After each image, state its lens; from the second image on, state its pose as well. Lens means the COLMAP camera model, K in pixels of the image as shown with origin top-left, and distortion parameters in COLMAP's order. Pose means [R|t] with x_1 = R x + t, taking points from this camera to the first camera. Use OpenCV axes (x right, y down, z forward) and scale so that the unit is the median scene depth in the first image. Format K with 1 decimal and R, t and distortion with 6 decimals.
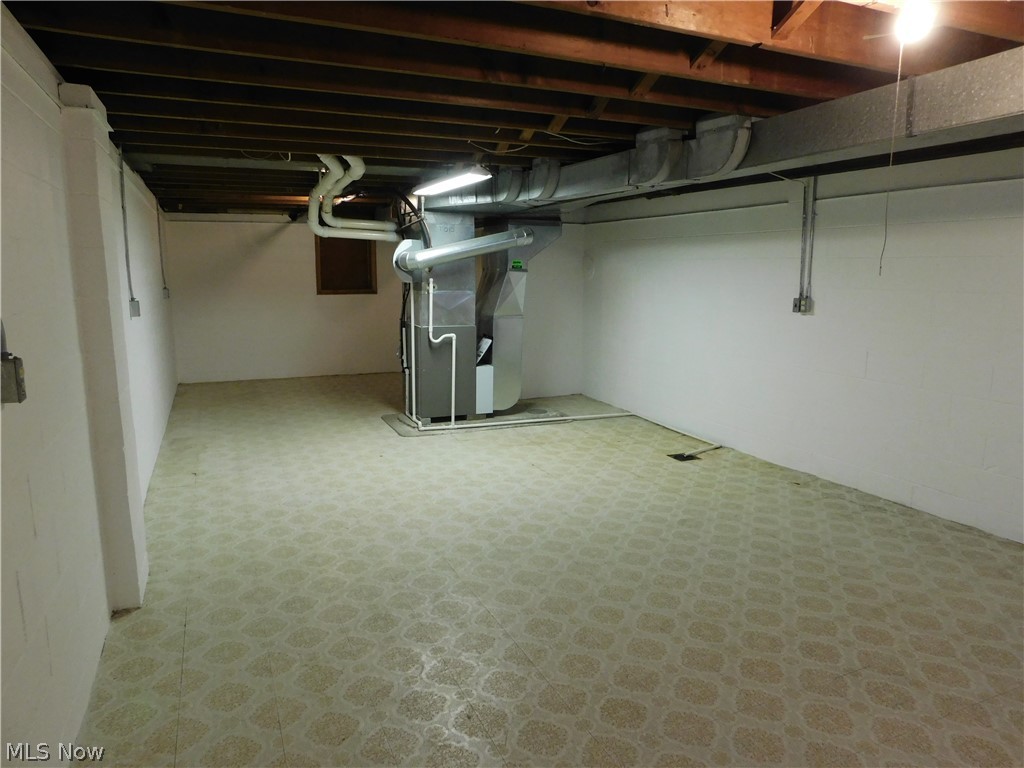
lens RADIAL K [[678.5, 0, 515.1], [0, 678.5, 384.9], [0, 0, 1]] dist [-0.085557, 0.097862]
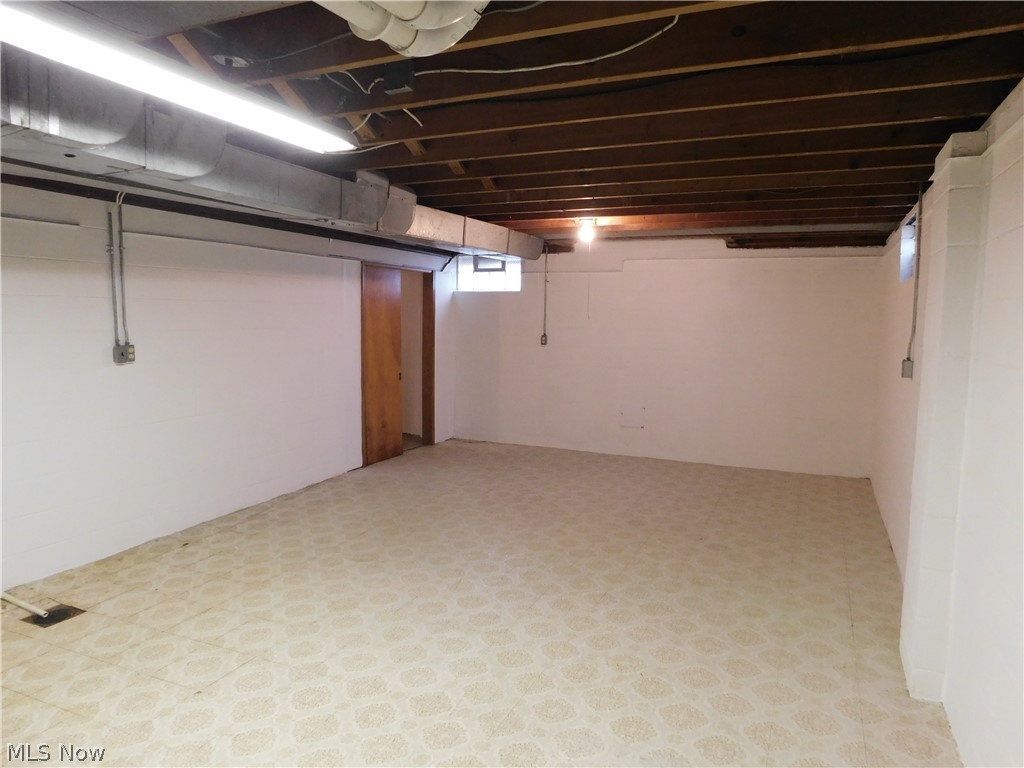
lens RADIAL K [[678.5, 0, 515.1], [0, 678.5, 384.9], [0, 0, 1]] dist [-0.085557, 0.097862]
pose [[-0.660954, -0.087893, 0.745261, -0.563577], [0.113840, 0.969880, 0.215345, -0.219211], [-0.741741, 0.227174, -0.631040, 1.250005]]
